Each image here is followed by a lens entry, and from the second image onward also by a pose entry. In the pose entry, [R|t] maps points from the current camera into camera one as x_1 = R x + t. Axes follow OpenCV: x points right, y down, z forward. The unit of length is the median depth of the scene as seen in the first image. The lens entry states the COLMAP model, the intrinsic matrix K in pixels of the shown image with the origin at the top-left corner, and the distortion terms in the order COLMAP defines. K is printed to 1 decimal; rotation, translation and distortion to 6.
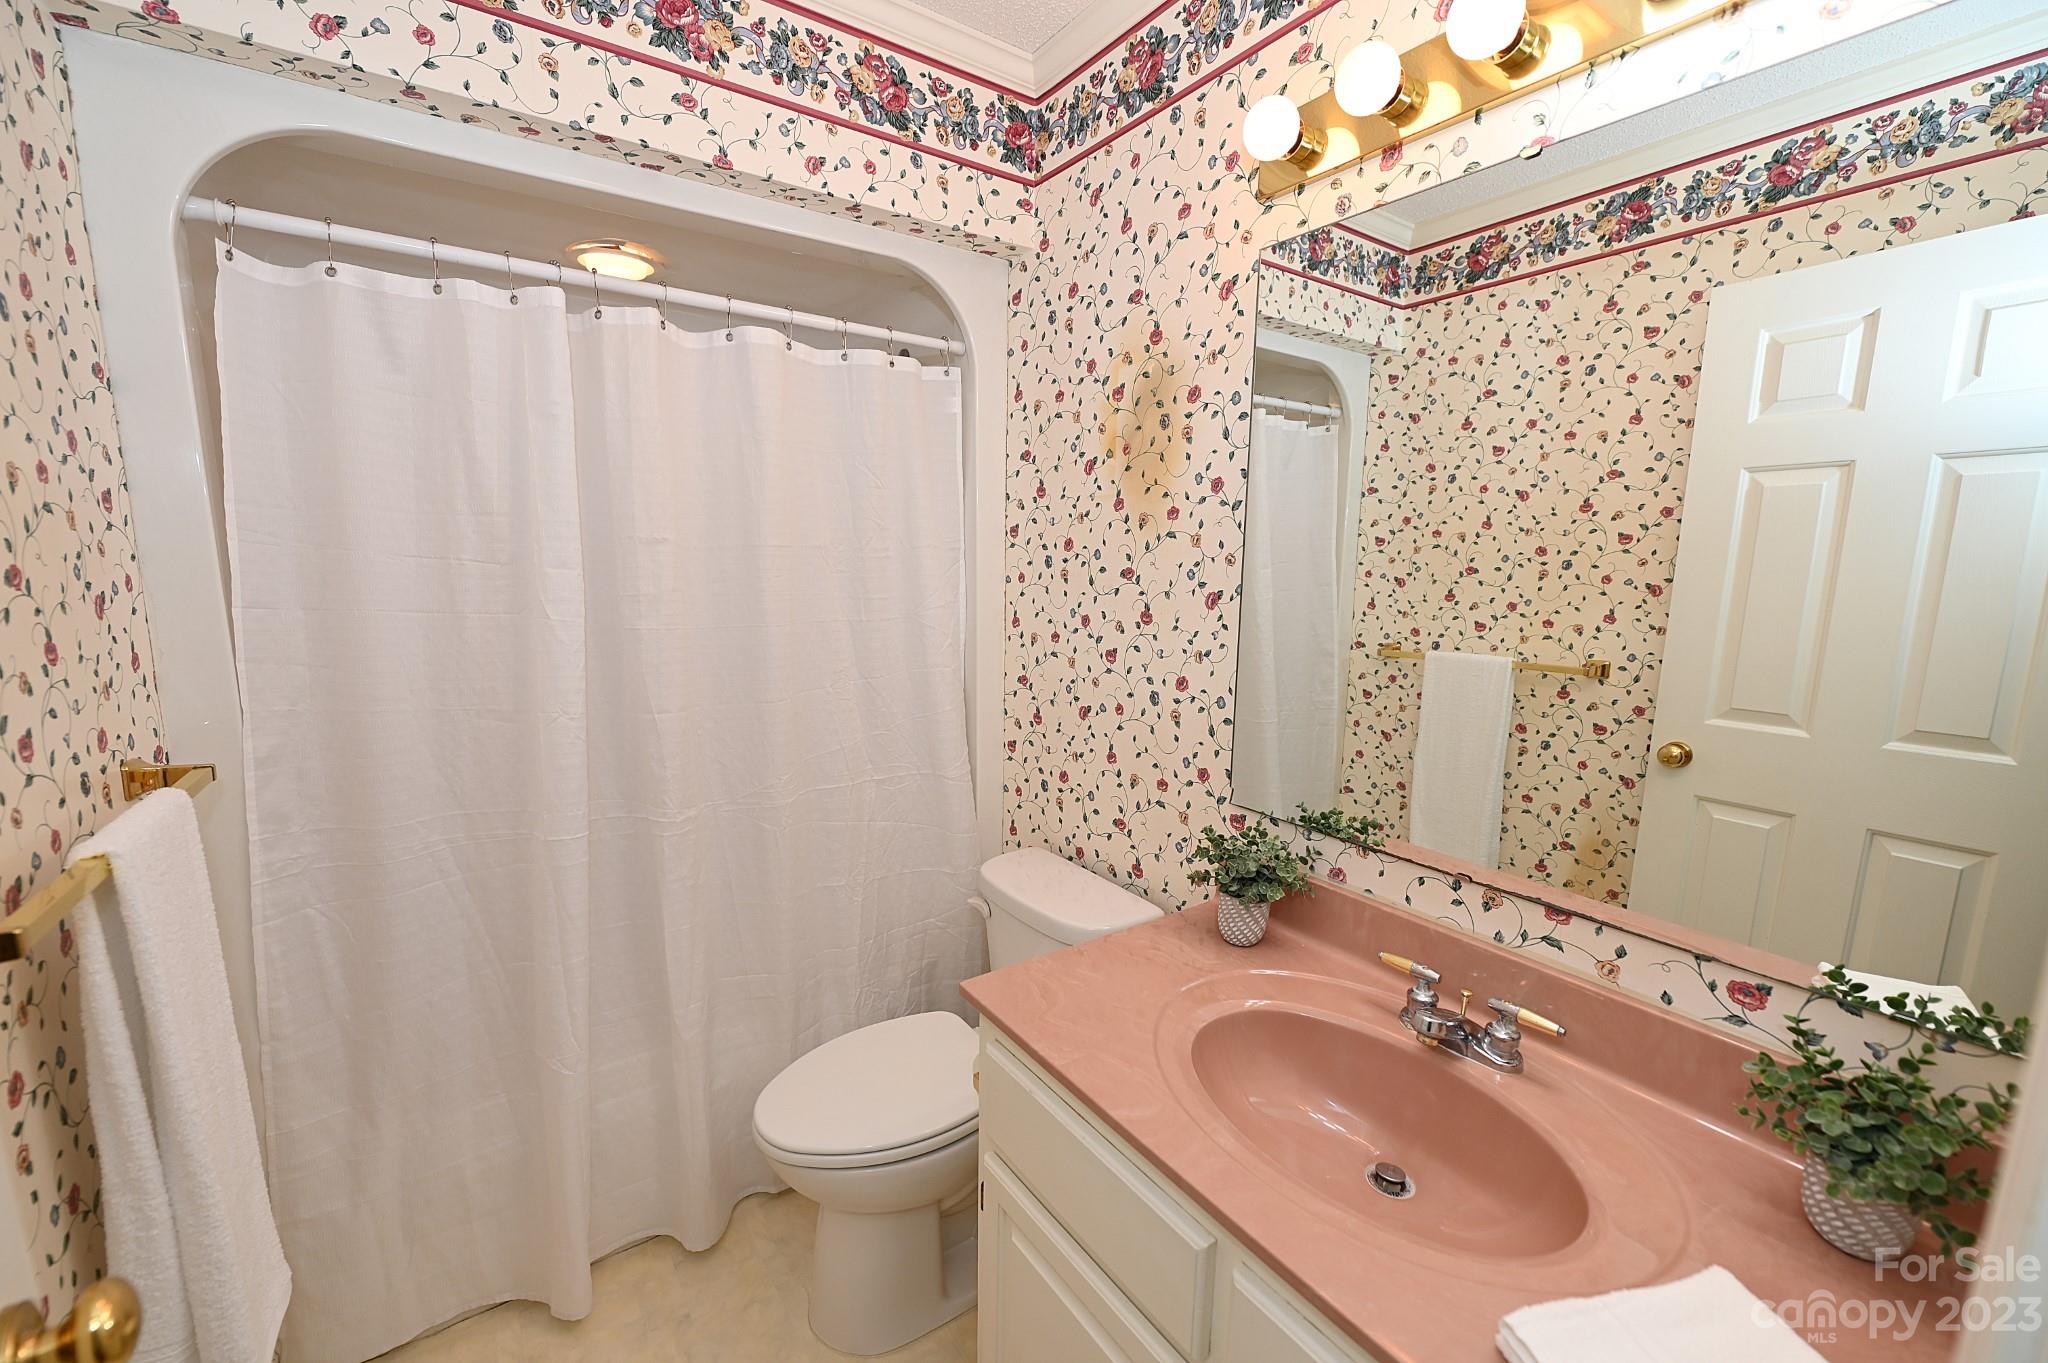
lens RADIAL K [[810.7, 0, 1016.5], [0, 810.7, 679.0], [0, 0, 1]] dist [-0.002971, -0.001157]
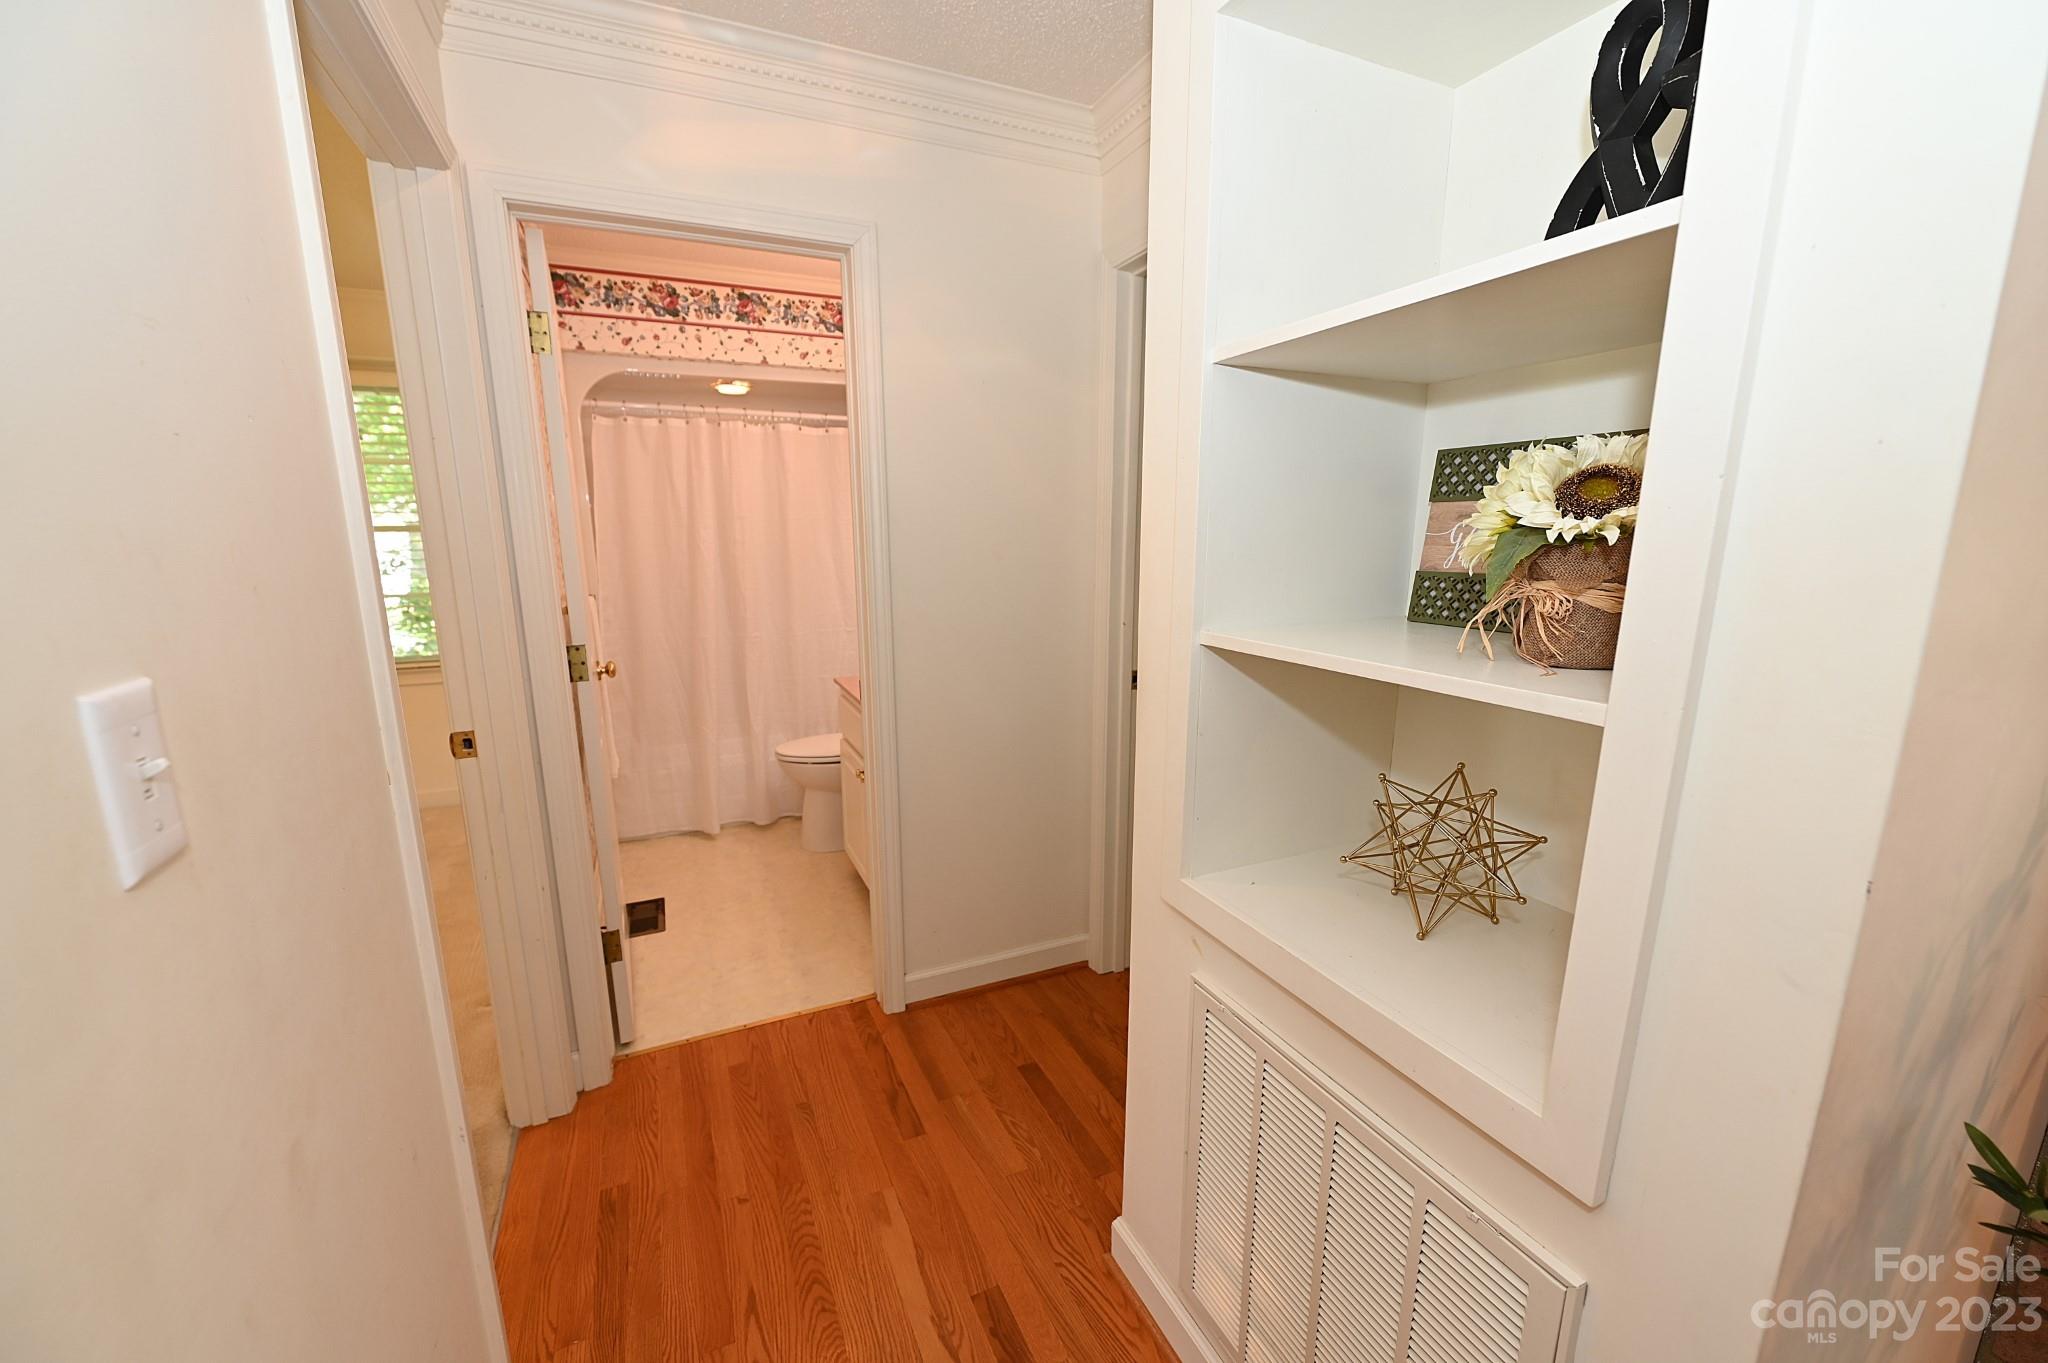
lens RADIAL K [[810.7, 0, 1027.9], [0, 810.7, 689.9], [0, 0, 1]] dist [-0.002971, -0.001157]
pose [[0.984533, 0.023307, -0.173641, 0.884663], [-0.013893, 0.998377, 0.055235, 0.211868], [0.174646, -0.051968, 0.983259, -1.347380]]
